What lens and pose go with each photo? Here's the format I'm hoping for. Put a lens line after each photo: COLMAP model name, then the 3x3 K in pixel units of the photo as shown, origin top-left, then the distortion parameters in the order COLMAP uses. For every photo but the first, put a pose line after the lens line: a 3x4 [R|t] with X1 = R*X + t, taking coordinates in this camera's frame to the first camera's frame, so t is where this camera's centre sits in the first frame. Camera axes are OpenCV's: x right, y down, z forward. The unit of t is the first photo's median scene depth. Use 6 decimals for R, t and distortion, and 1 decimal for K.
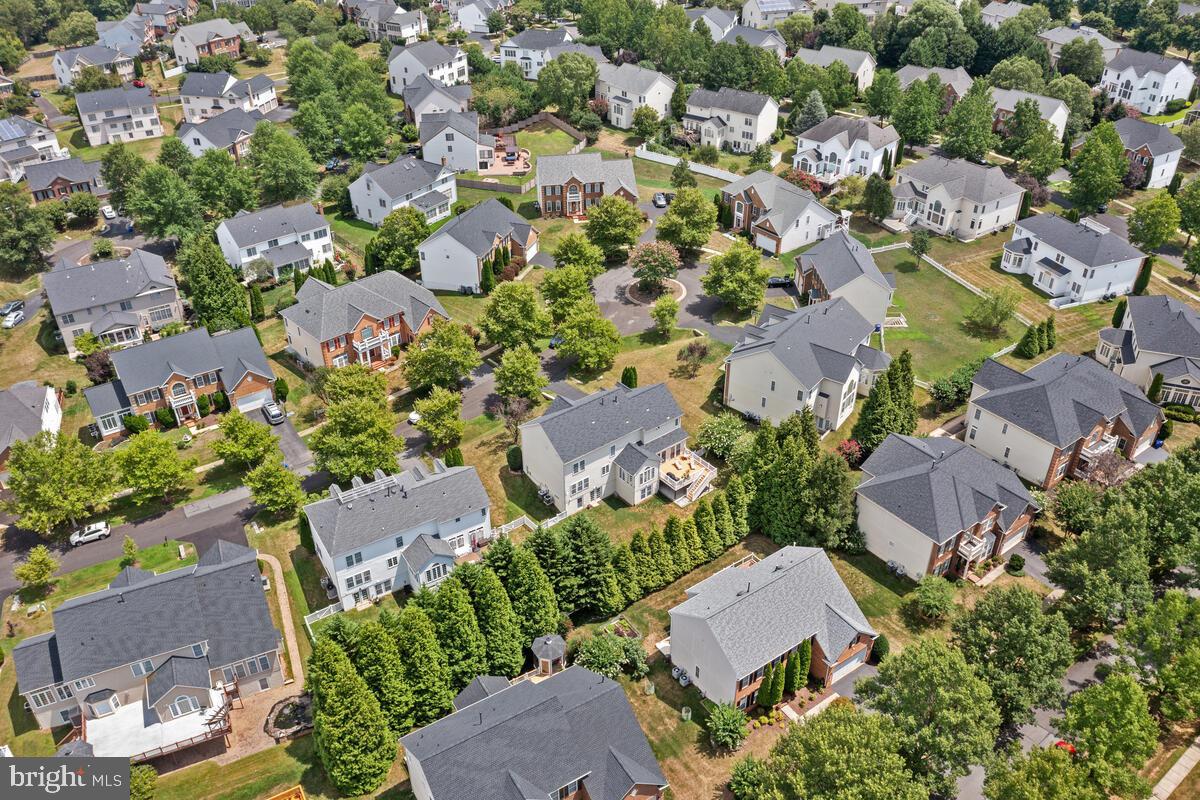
lens RADIAL K [[945.7, 0, 597.6], [0, 945.7, 394.5], [0, 0, 1]] dist [-0.012204, 0.001266]
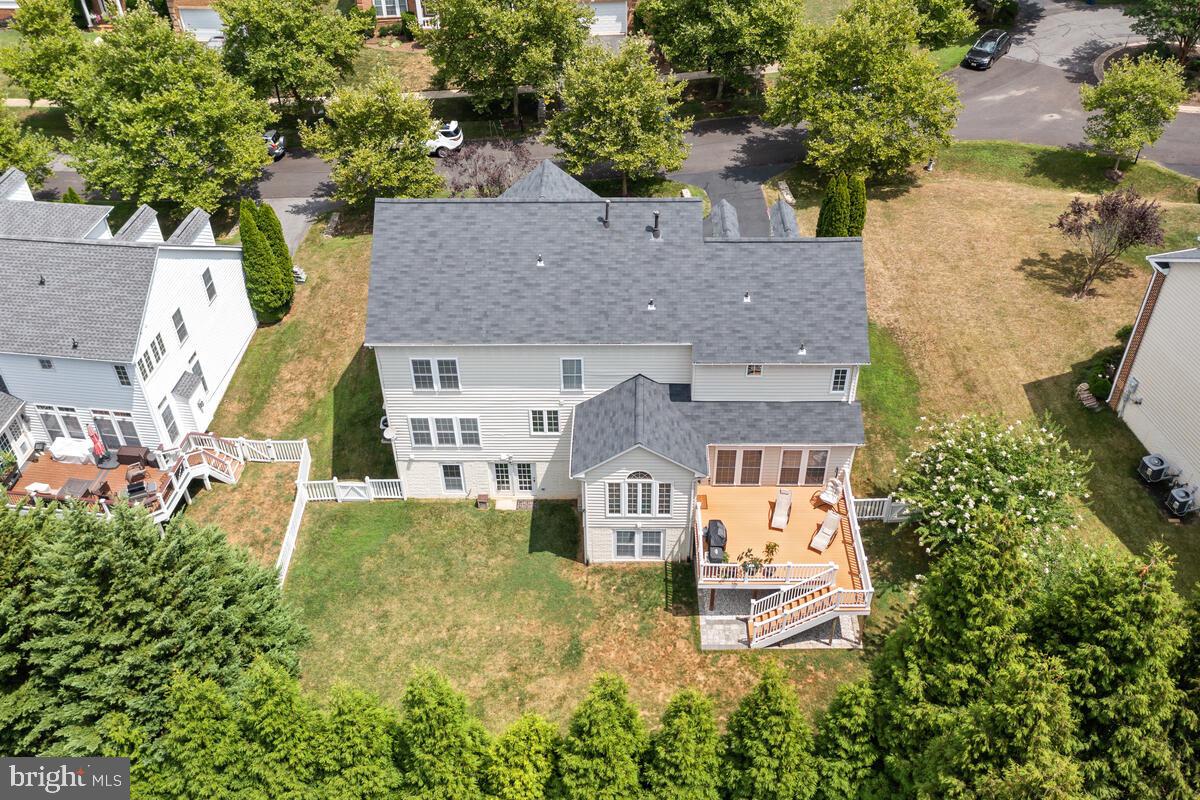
lens RADIAL K [[1079.0, 0, 600.0], [0, 1079.0, 400.0], [0, 0, 1]] dist [-0.005232, -0.003326]
pose [[0.770191, 0.411443, -0.487361, 0.159738], [-0.336296, 0.911231, 0.237829, -0.016249], [0.541952, -0.019276, 0.840189, 0.570379]]
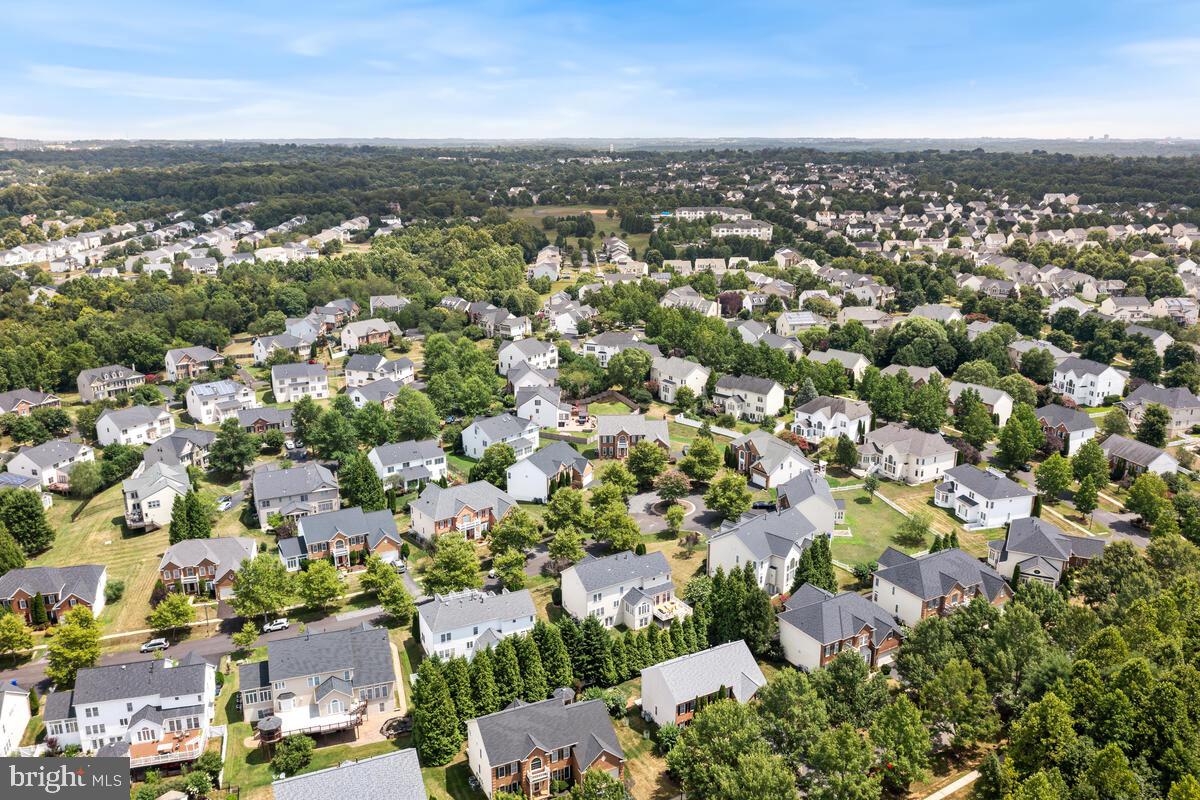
lens RADIAL K [[945.7, 0, 597.6], [0, 945.7, 394.5], [0, 0, 1]] dist [-0.012204, 0.001266]
pose [[0.994237, 0.032474, -0.102164, 0.097121], [-0.062195, 0.950963, -0.302987, 0.176817], [0.087315, 0.307595, 0.947503, -0.409694]]
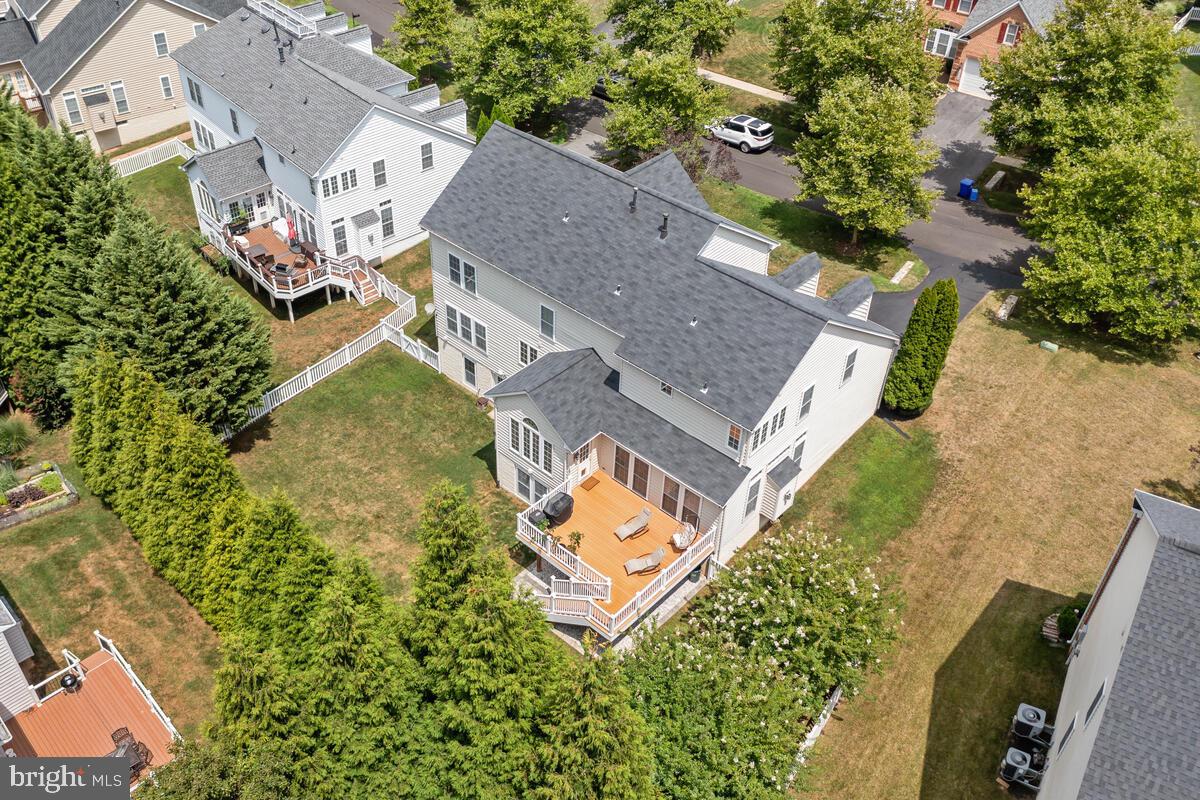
lens RADIAL K [[1070.6, 0, 519.3], [0, 1070.6, 396.2], [0, 0, 1]] dist [-0.009871, -0.006277]
pose [[0.117290, 0.643296, -0.756580, 0.261535], [-0.534903, 0.682808, 0.497646, -0.088383], [0.836733, 0.346329, 0.424187, 0.673713]]
